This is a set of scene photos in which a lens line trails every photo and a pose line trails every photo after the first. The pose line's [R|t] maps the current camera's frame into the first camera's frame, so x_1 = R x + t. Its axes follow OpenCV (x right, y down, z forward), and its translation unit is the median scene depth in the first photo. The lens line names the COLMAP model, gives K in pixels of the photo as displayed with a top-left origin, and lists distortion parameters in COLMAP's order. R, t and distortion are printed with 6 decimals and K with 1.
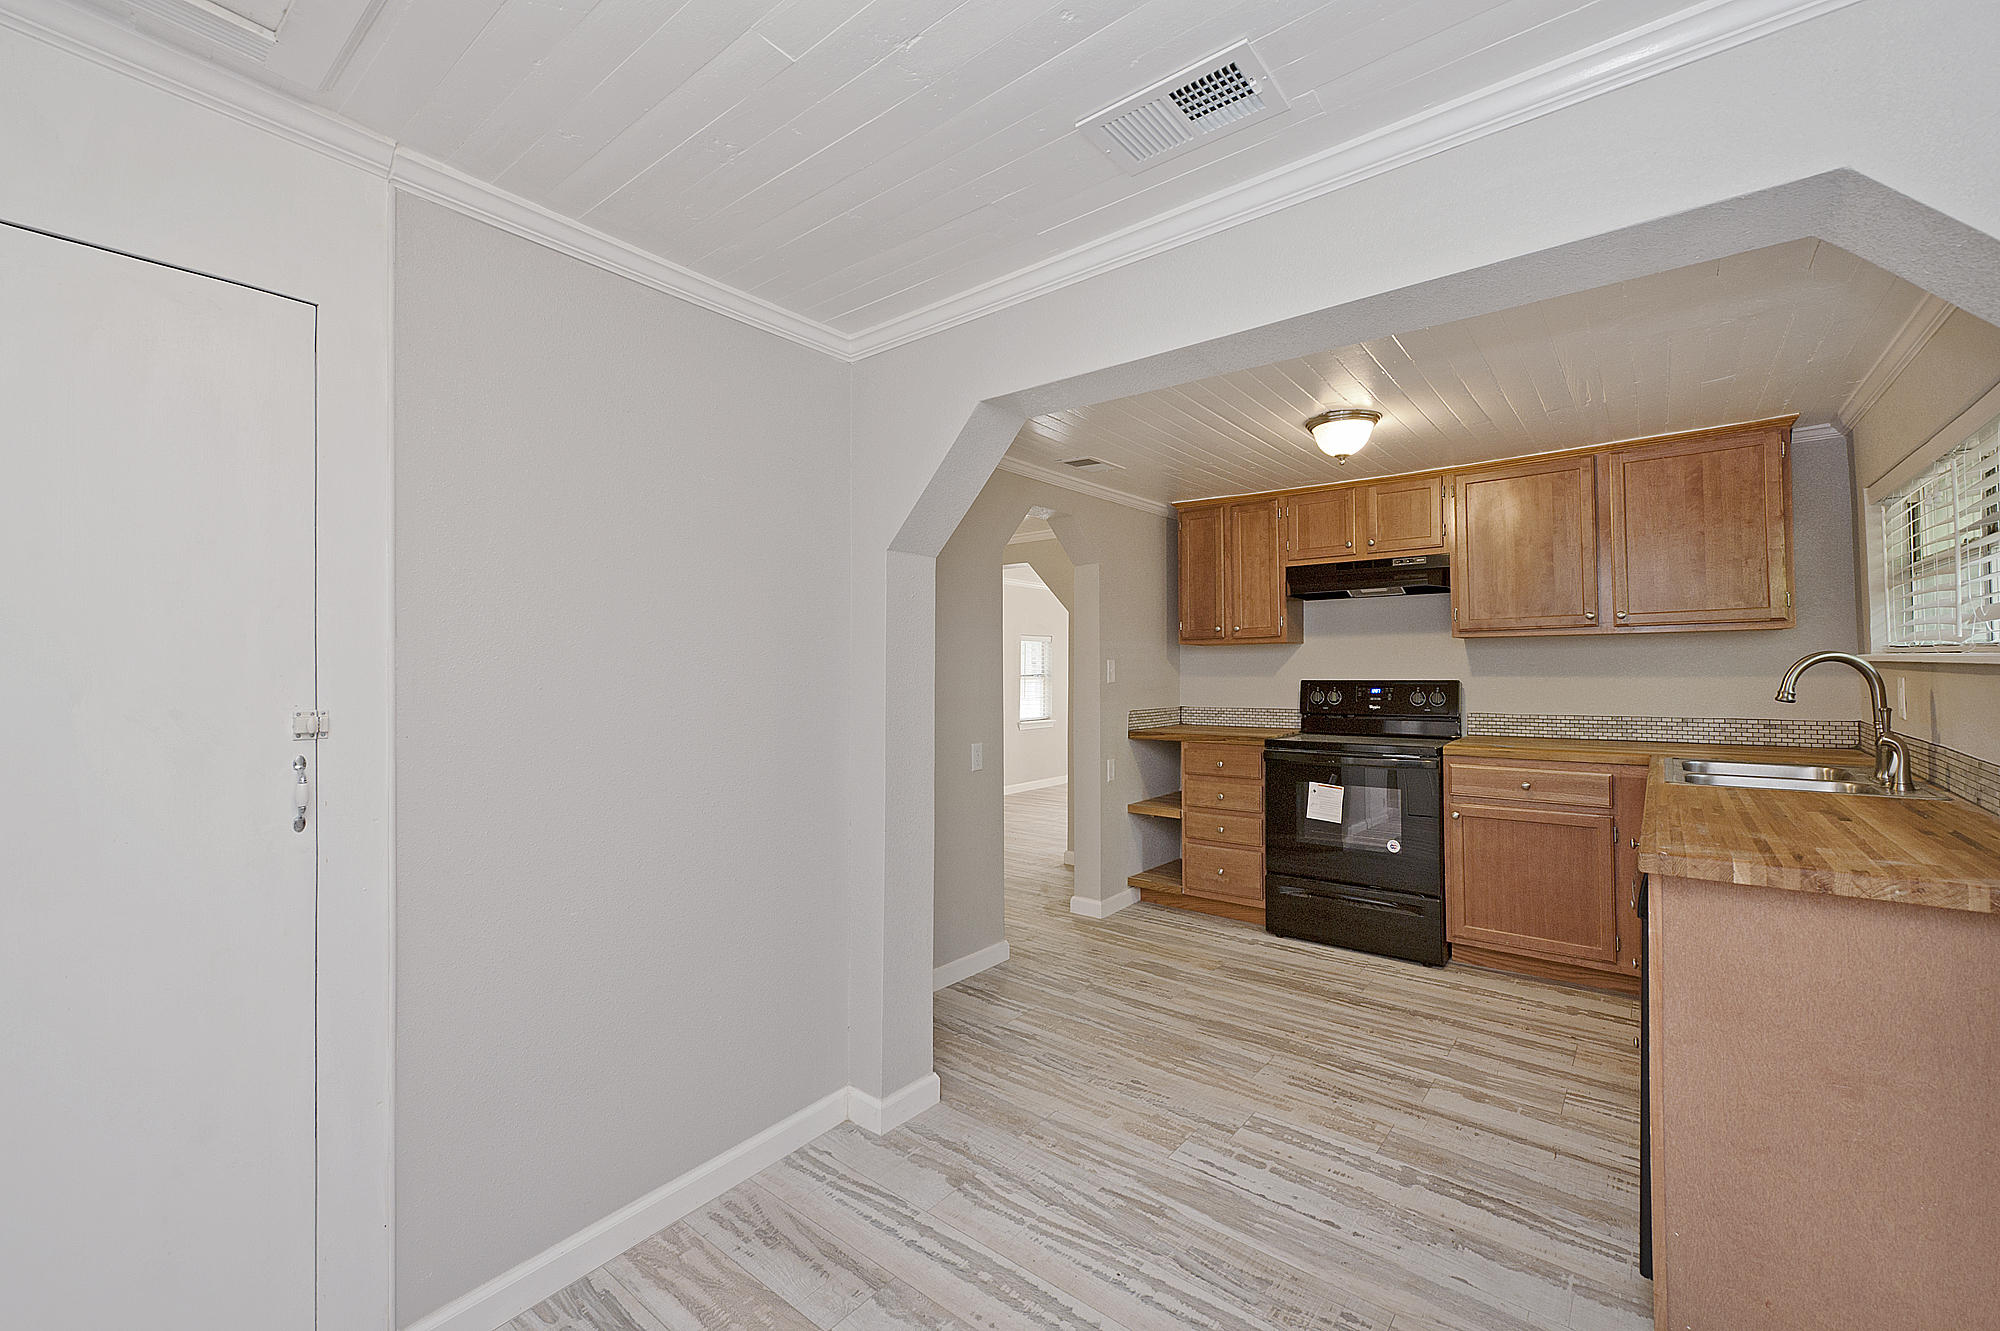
lens RADIAL K [[815.3, 0, 999.7], [0, 815.3, 659.7], [0, 0, 1]] dist [-0.000606, 0.000000]
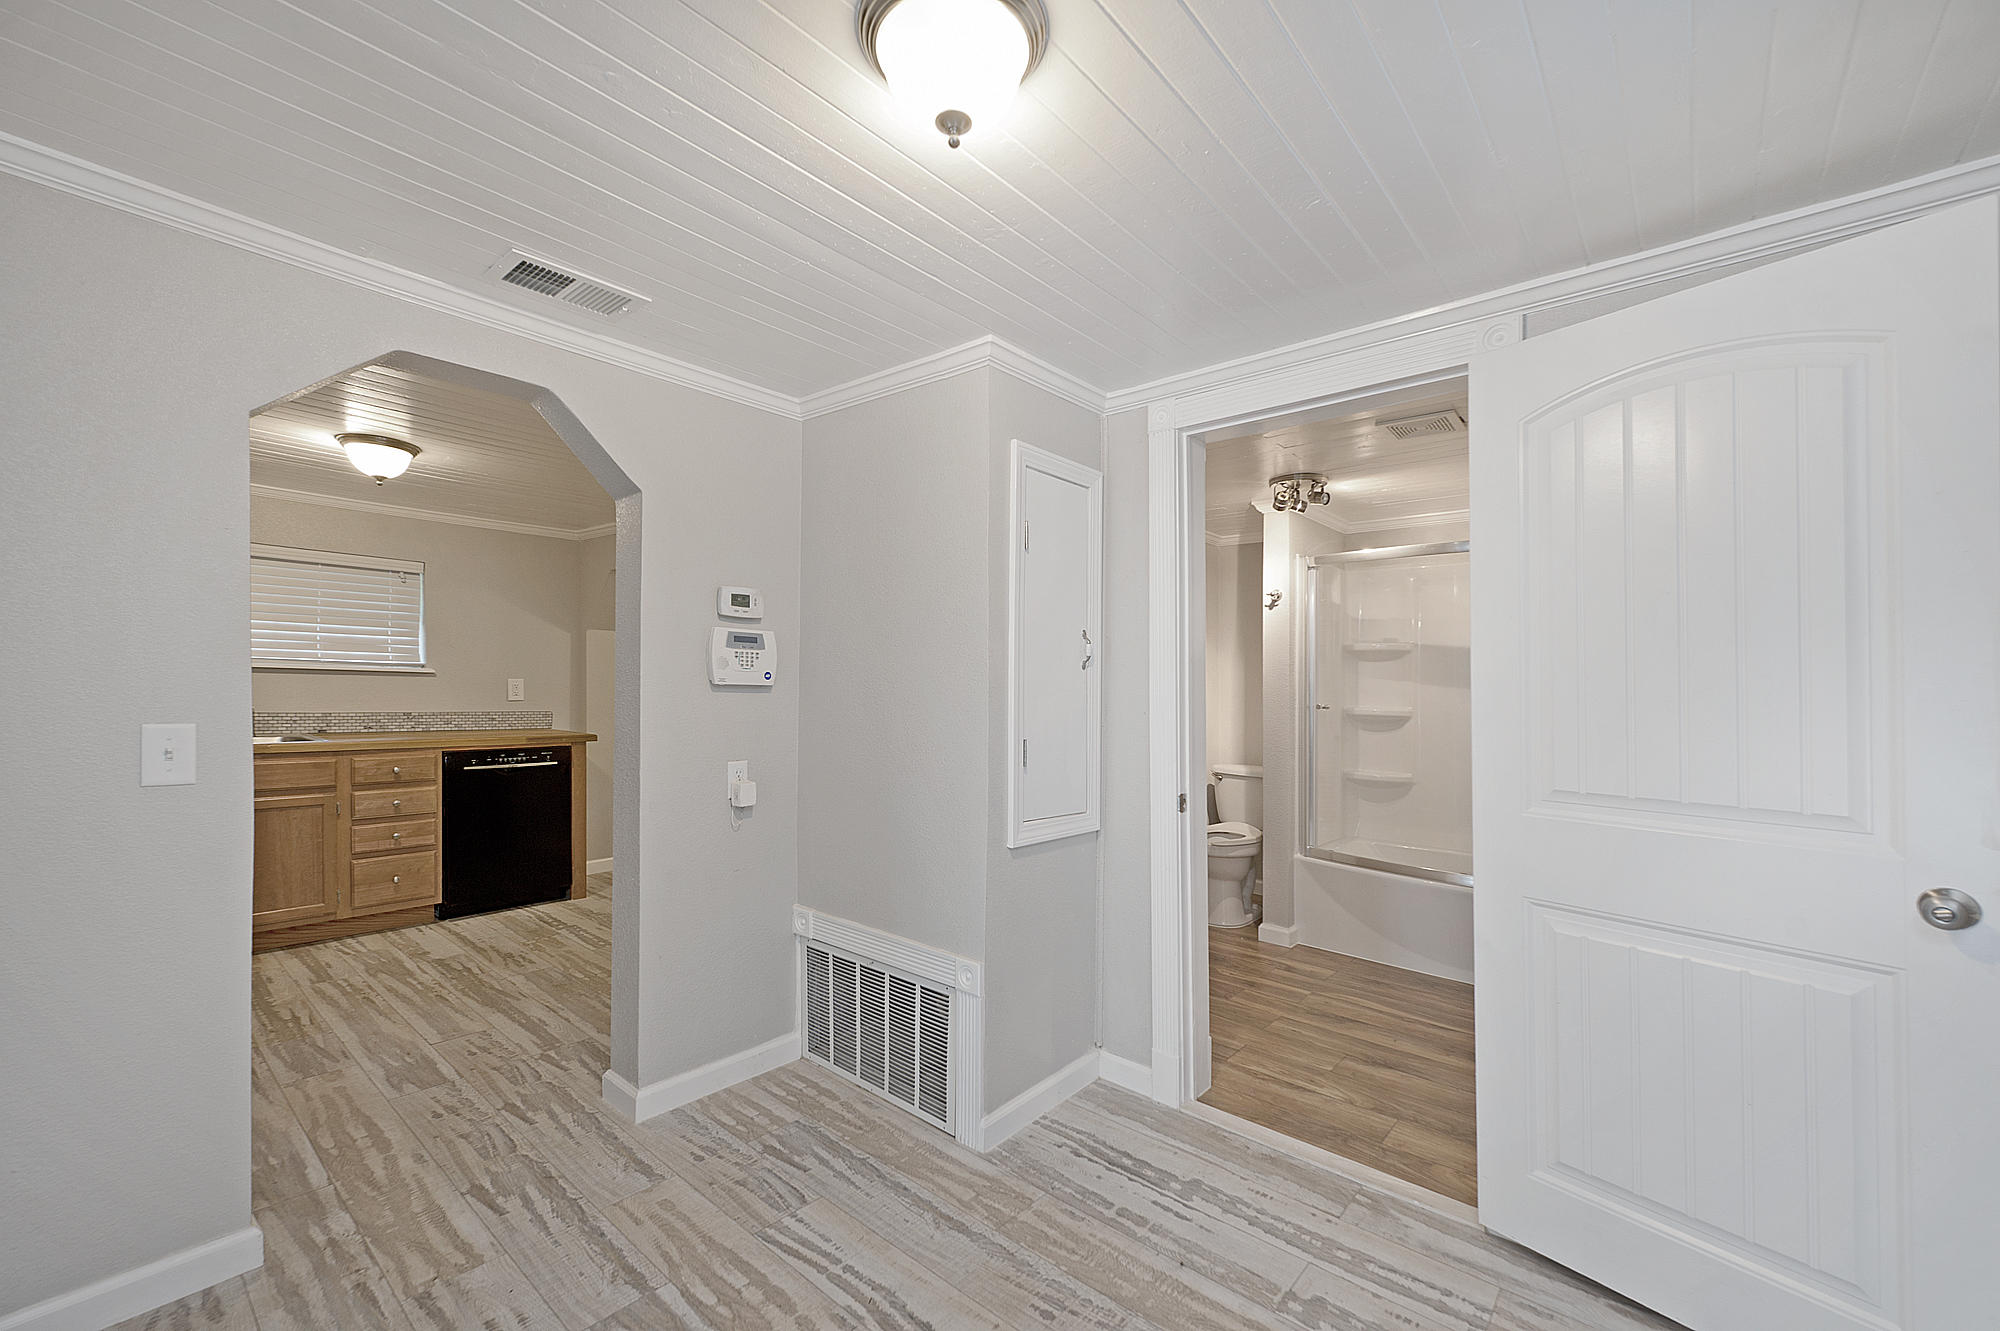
lens RADIAL K [[815.3, 0, 1001.9], [0, 815.3, 673.0], [0, 0, 1]] dist [-0.000606, 0.000000]
pose [[-0.999328, -0.008137, 0.035751, -0.398352], [-0.008783, 0.999800, -0.017951, 0.059947], [-0.035598, -0.018253, -0.999200, 2.052990]]
